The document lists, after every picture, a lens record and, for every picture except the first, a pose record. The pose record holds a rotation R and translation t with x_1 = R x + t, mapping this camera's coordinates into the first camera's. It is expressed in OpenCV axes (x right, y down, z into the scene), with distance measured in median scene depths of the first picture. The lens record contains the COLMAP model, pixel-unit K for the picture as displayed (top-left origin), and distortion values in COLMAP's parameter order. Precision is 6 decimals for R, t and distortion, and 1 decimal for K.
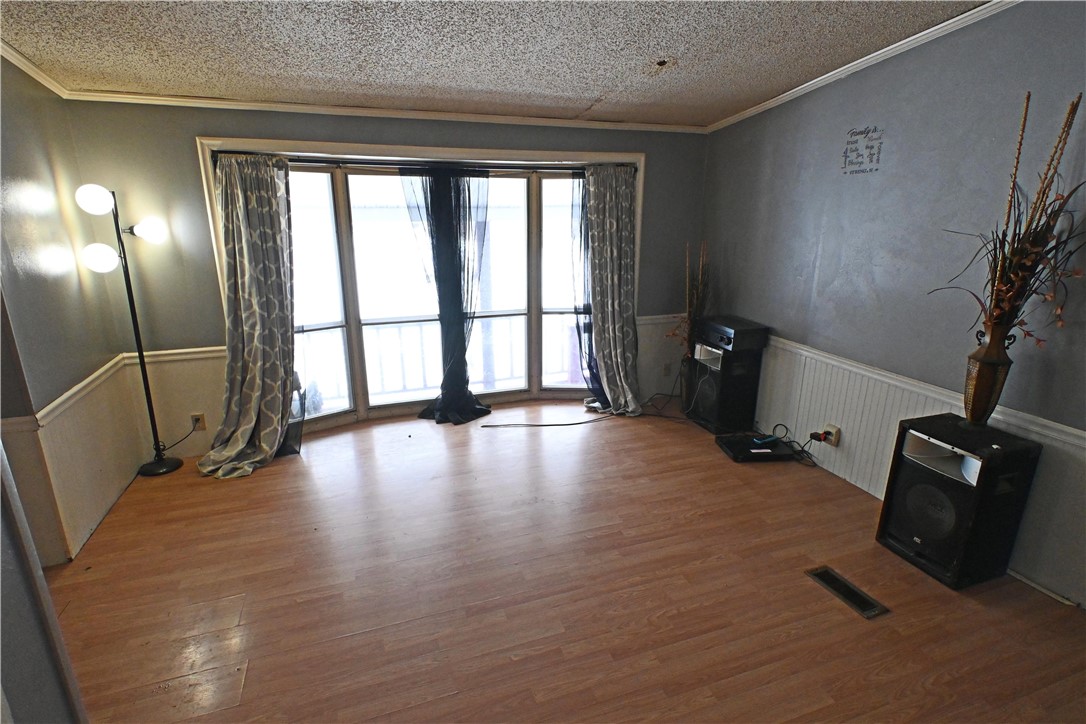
lens RADIAL K [[535.8, 0, 540.9], [0, 535.8, 359.7], [0, 0, 1]] dist [-0.003210, 0.000663]
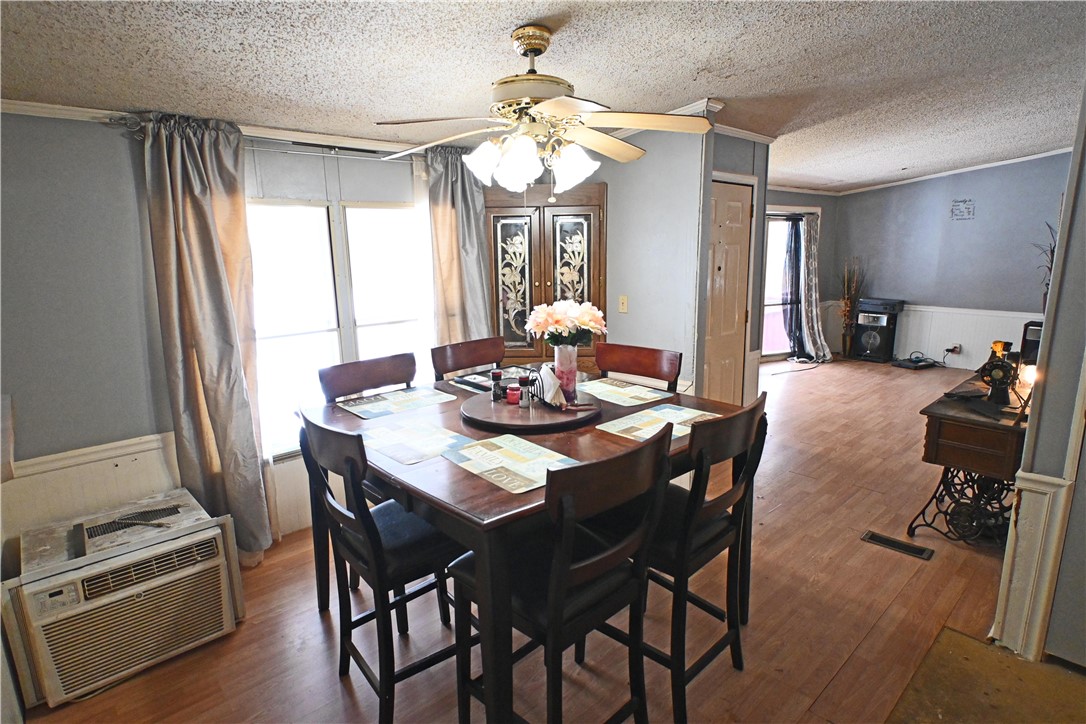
lens RADIAL K [[584.2, 0, 545.5], [0, 584.2, 362.9], [0, 0, 1]] dist [0.002321, 0.000296]
pose [[0.918227, -0.096793, 0.384045, -1.499240], [0.124721, 0.991009, -0.048429, 0.096773], [-0.375904, 0.092367, 0.922044, -0.375002]]
